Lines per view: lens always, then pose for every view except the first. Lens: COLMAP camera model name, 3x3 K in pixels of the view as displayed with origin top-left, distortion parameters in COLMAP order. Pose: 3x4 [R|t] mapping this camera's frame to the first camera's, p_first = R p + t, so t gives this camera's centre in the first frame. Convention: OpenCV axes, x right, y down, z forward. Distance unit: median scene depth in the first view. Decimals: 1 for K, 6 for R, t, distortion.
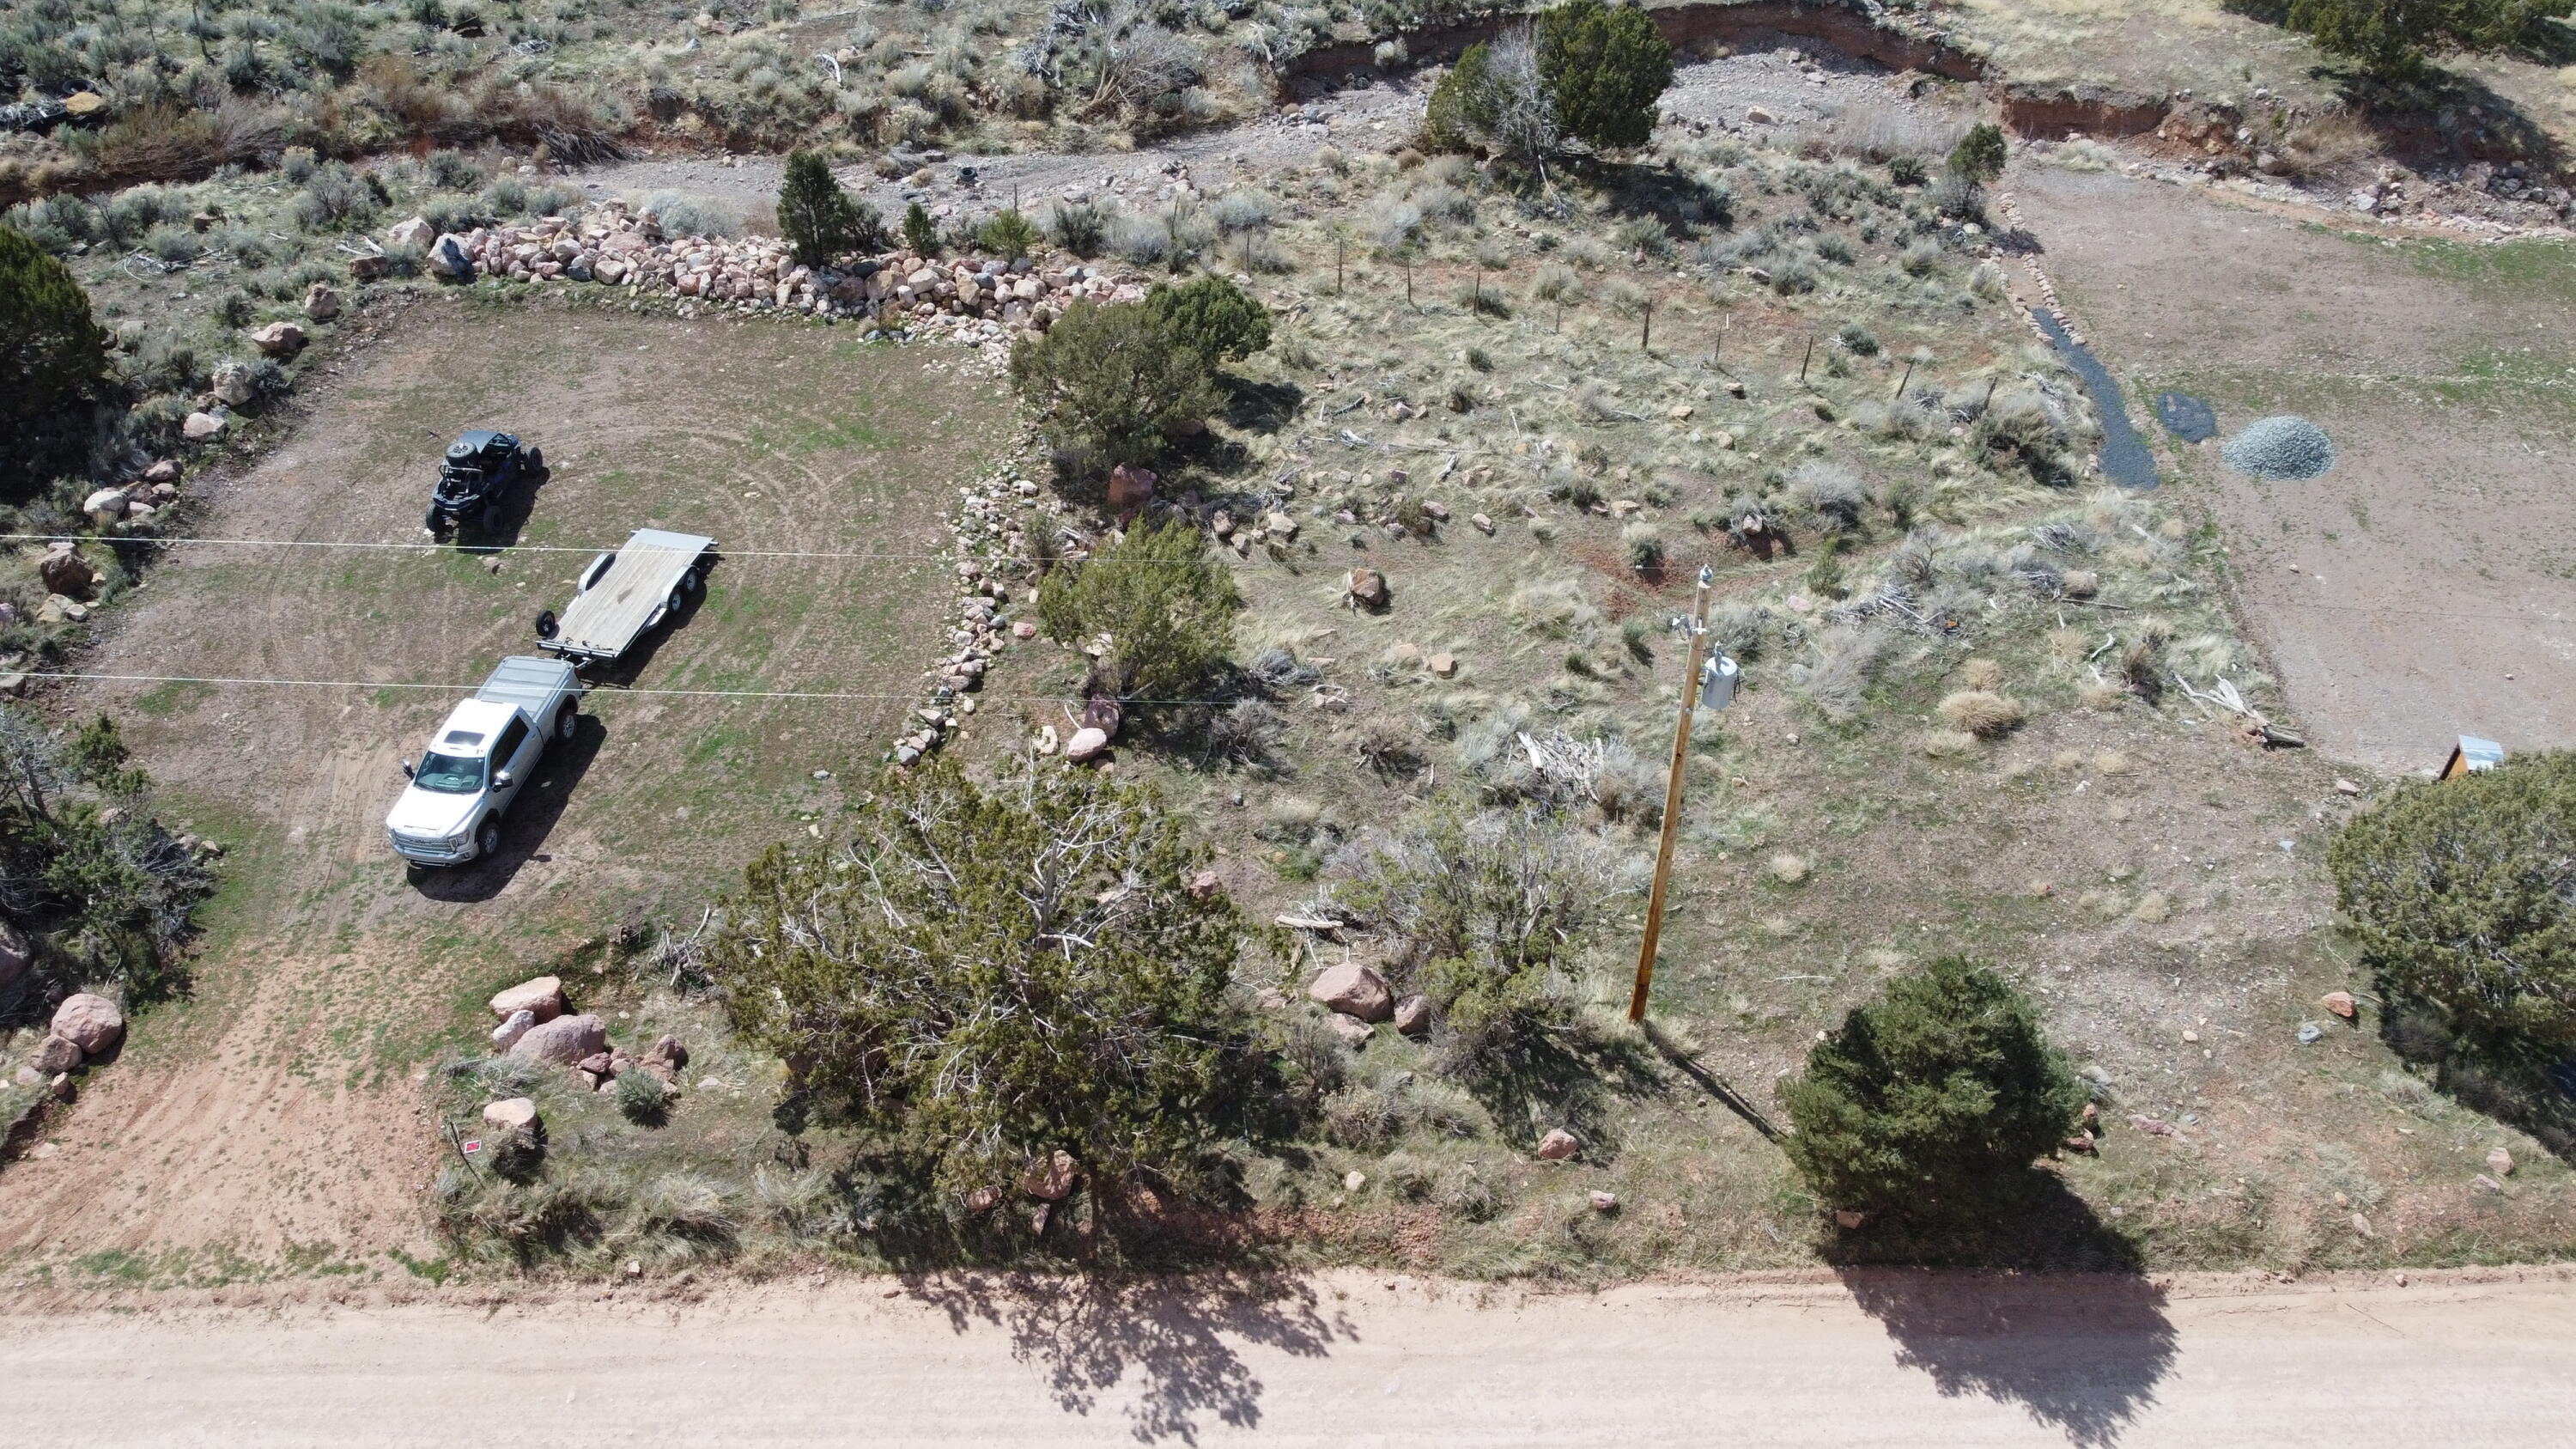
lens RADIAL K [[1954.0, 0, 1276.8], [0, 1954.0, 706.3], [0, 0, 1]] dist [0.000003, -0.008947]
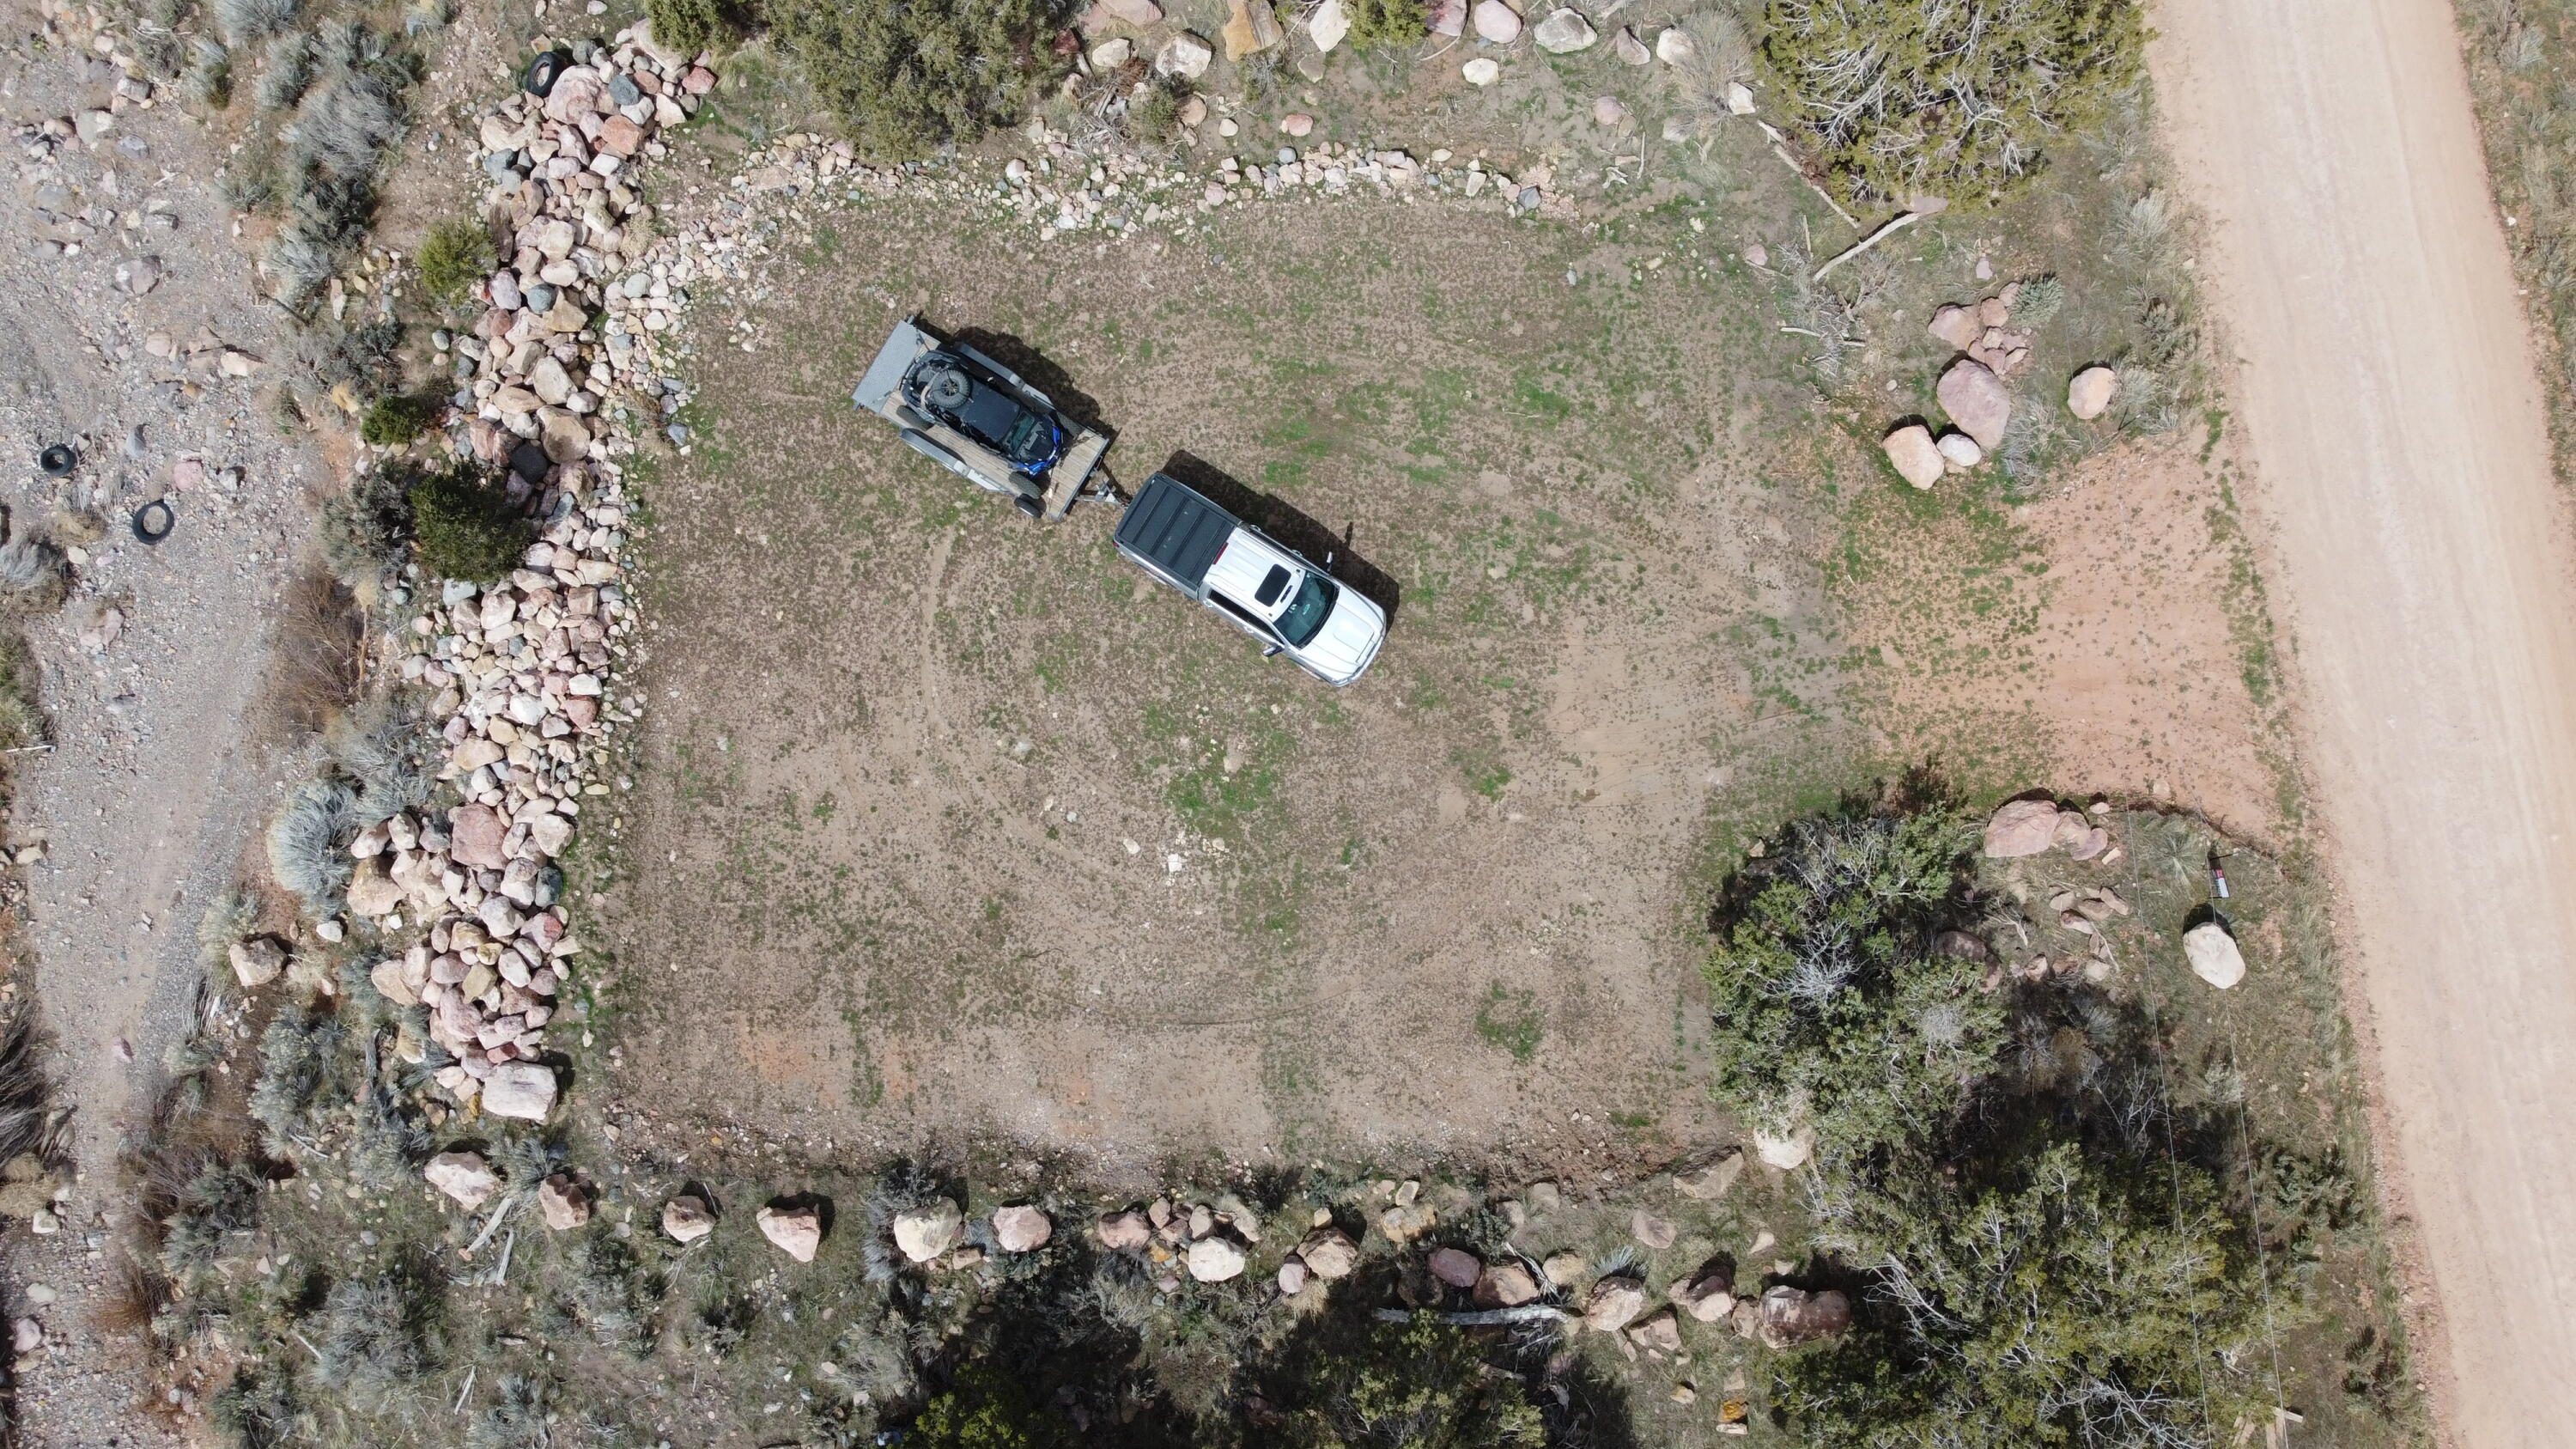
lens RADIAL K [[1954.0, 0, 1272.4], [0, 1954.0, 717.4], [0, 0, 1]] dist [0.000003, -0.008947]
pose [[-0.075668, -0.992336, 0.097690, -0.430378], [0.660261, 0.023552, 0.750666, -0.630007], [-0.747214, 0.121302, 0.653419, 0.415141]]
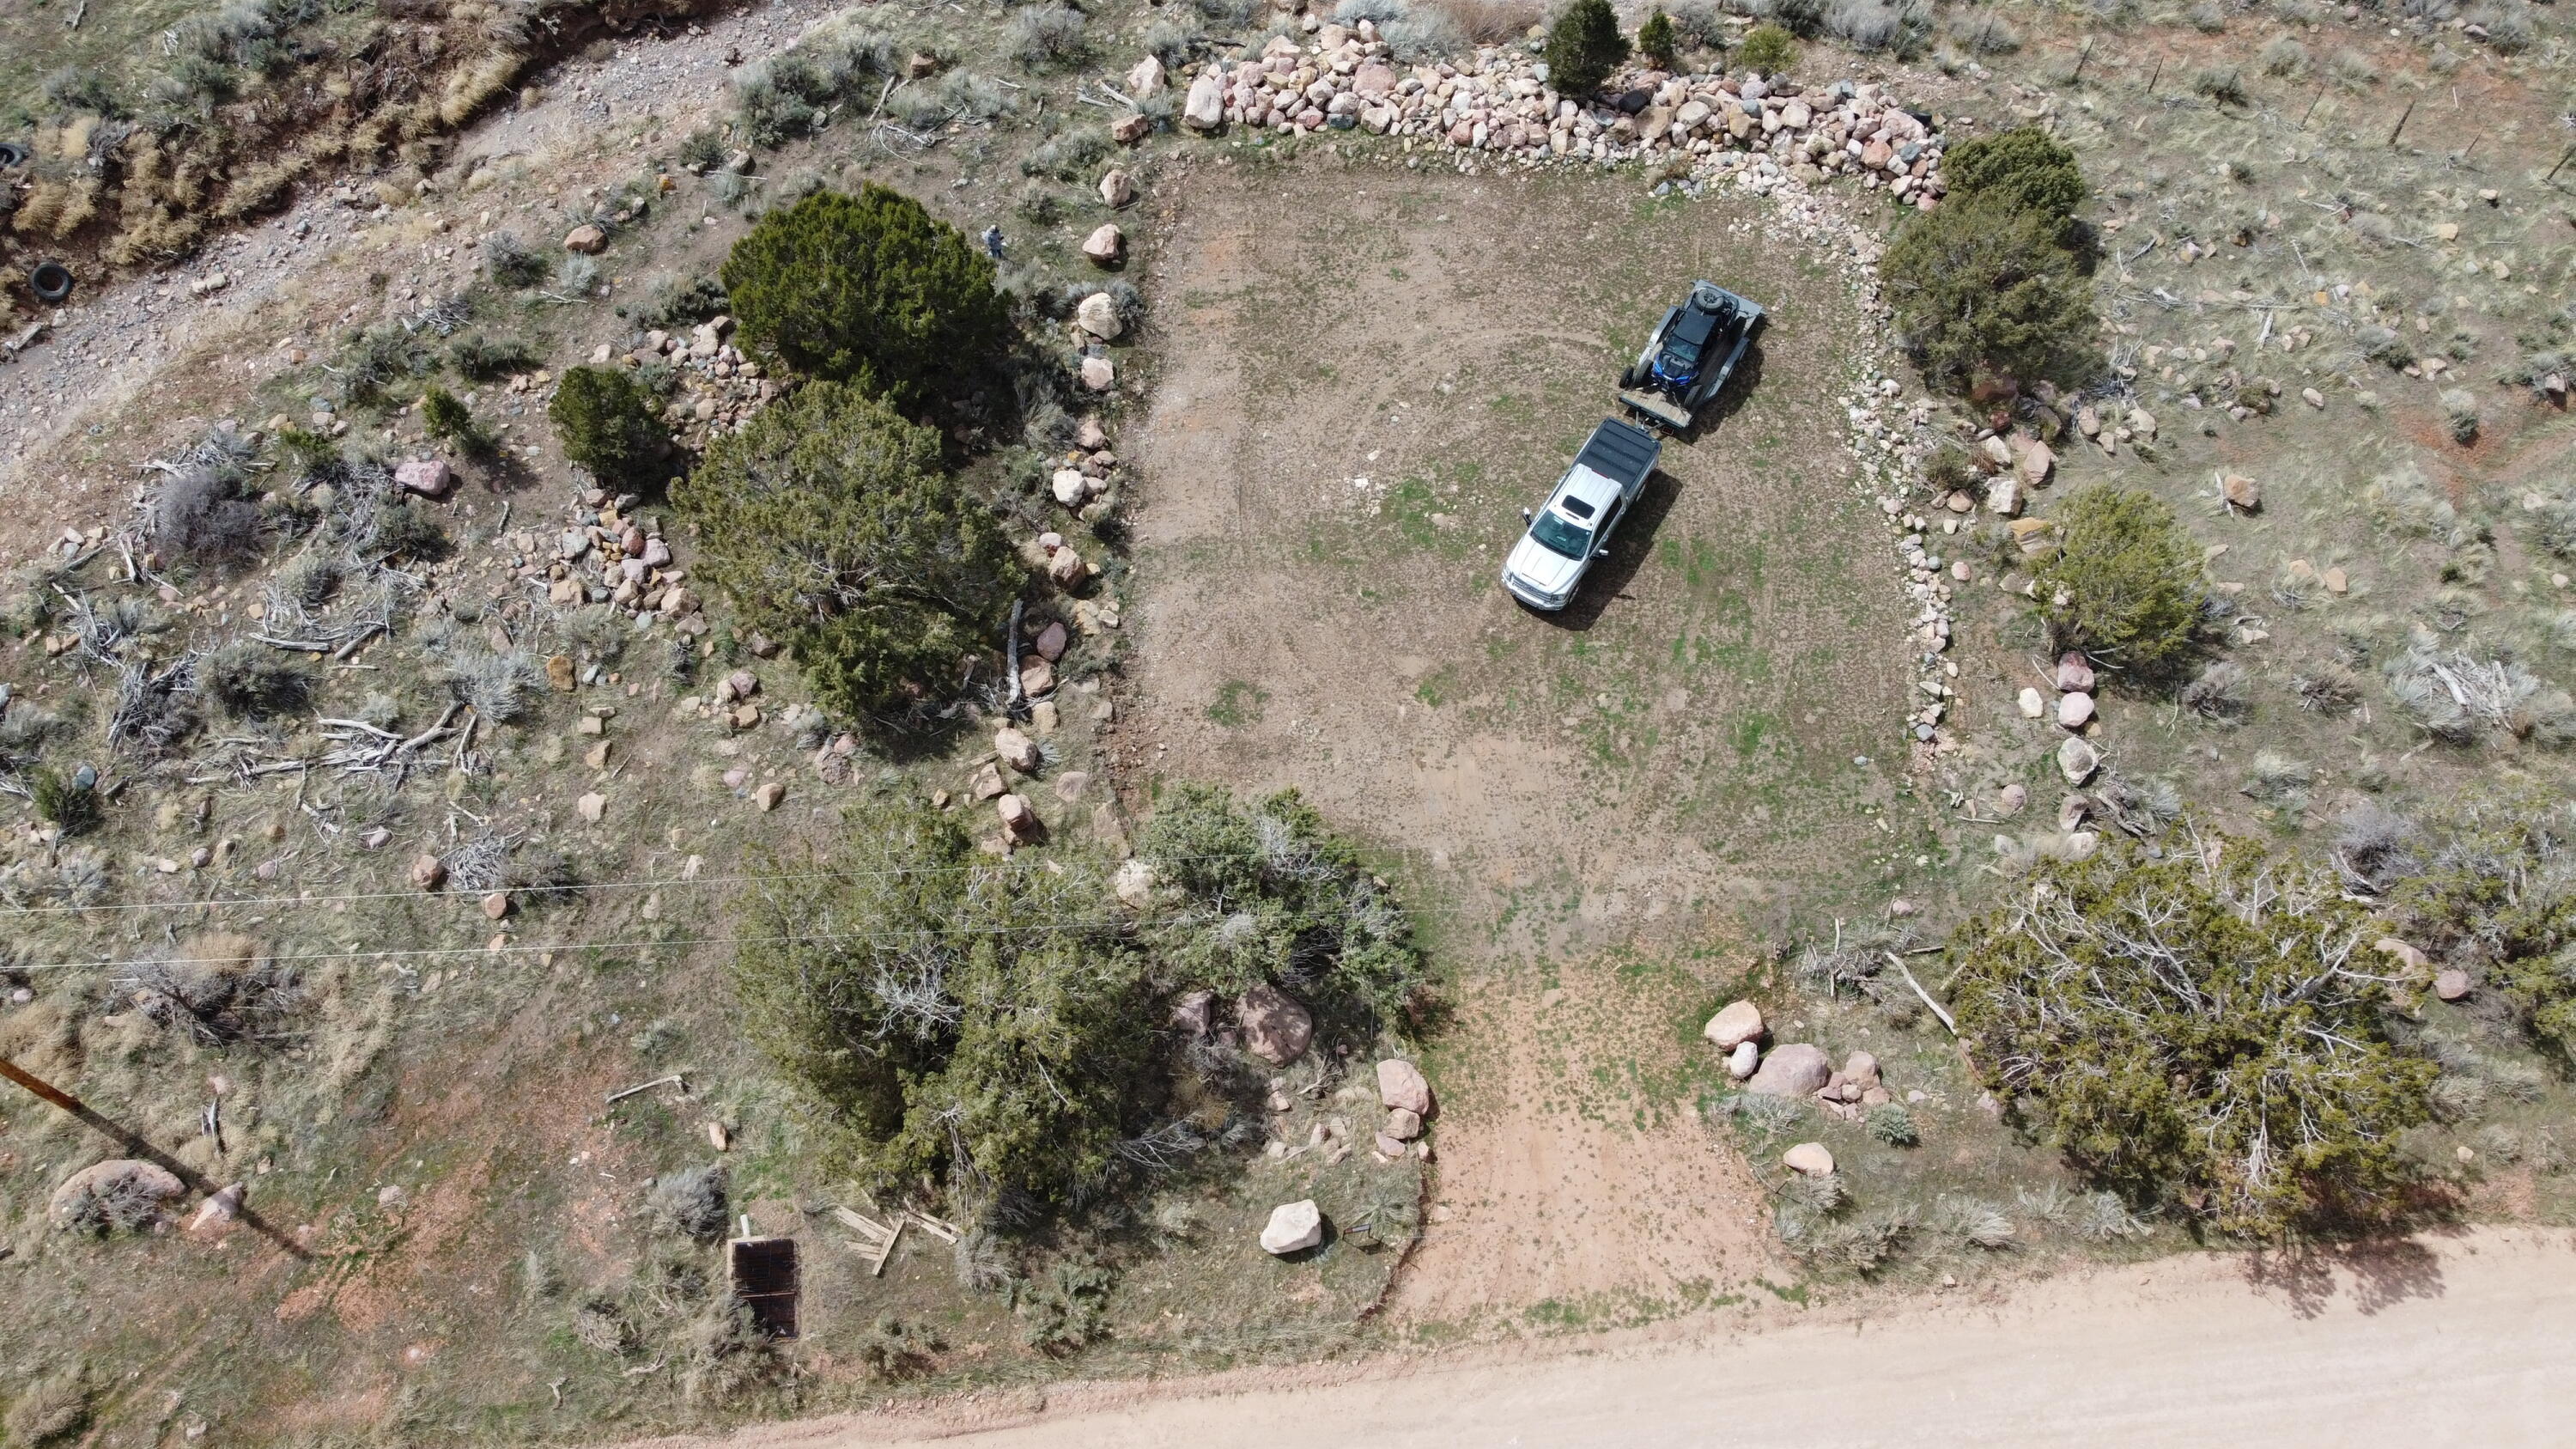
lens RADIAL K [[1954.0, 0, 1279.0], [0, 1954.0, 709.6], [0, 0, 1]] dist [0.000003, -0.008947]
pose [[0.997629, -0.061091, 0.031695, -0.490210], [0.045626, 0.931845, 0.359975, -0.337186], [-0.051526, -0.357676, 0.932423, -0.021219]]
